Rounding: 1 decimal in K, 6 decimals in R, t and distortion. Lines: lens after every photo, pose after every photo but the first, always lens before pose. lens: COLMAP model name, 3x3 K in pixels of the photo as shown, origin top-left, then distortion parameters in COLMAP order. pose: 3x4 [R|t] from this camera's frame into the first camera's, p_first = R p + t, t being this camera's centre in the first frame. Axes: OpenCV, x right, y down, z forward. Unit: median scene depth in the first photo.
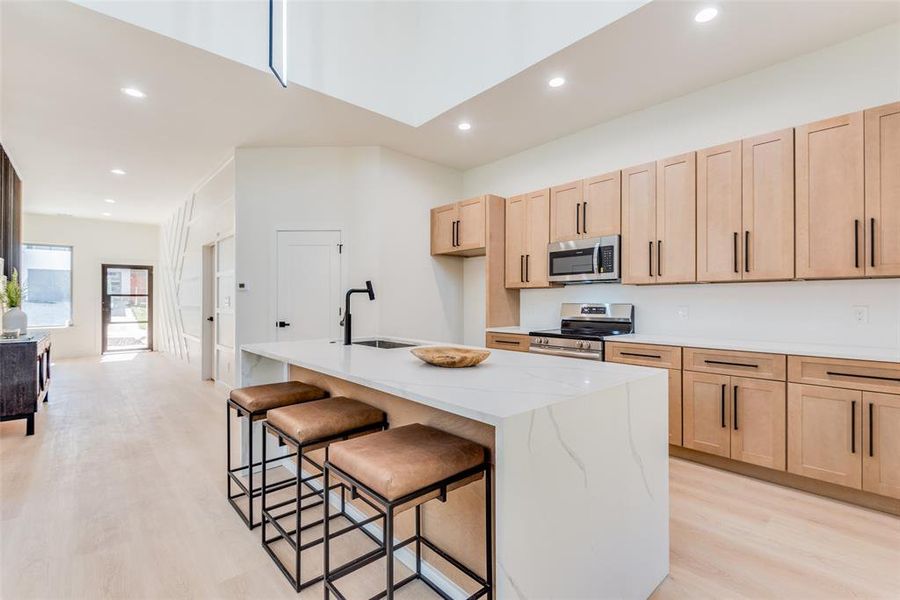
lens RADIAL K [[406.0, 0, 446.8], [0, 406.0, 298.9], [0, 0, 1]] dist [0.020014, -0.007842]
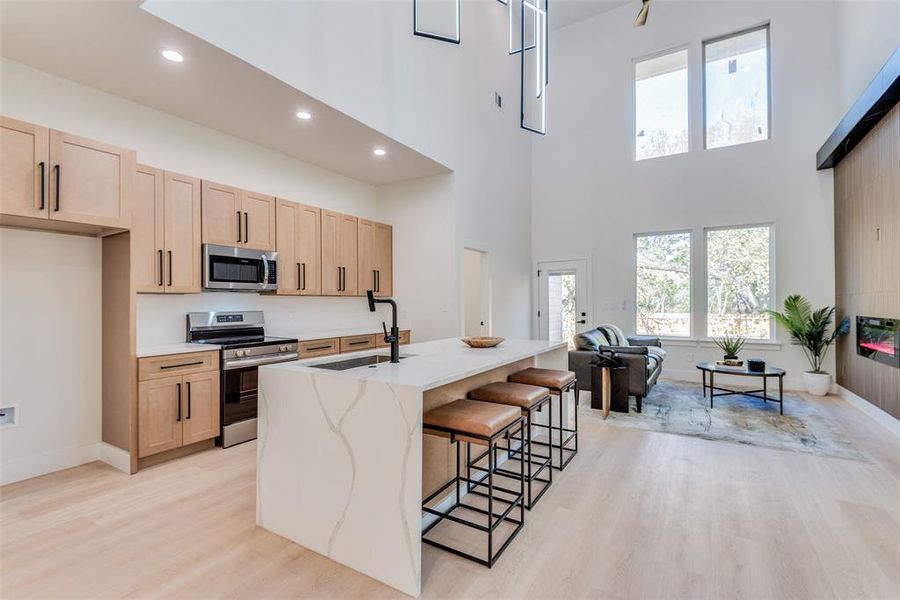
lens RADIAL K [[406.0, 0, 448.9], [0, 406.0, 302.7], [0, 0, 1]] dist [0.020014, -0.007842]
pose [[-0.278976, 0.007856, 0.960266, -0.786749], [0.006907, 0.999957, -0.006174, -0.001176], [-0.960273, 0.004911, -0.279019, 0.795836]]
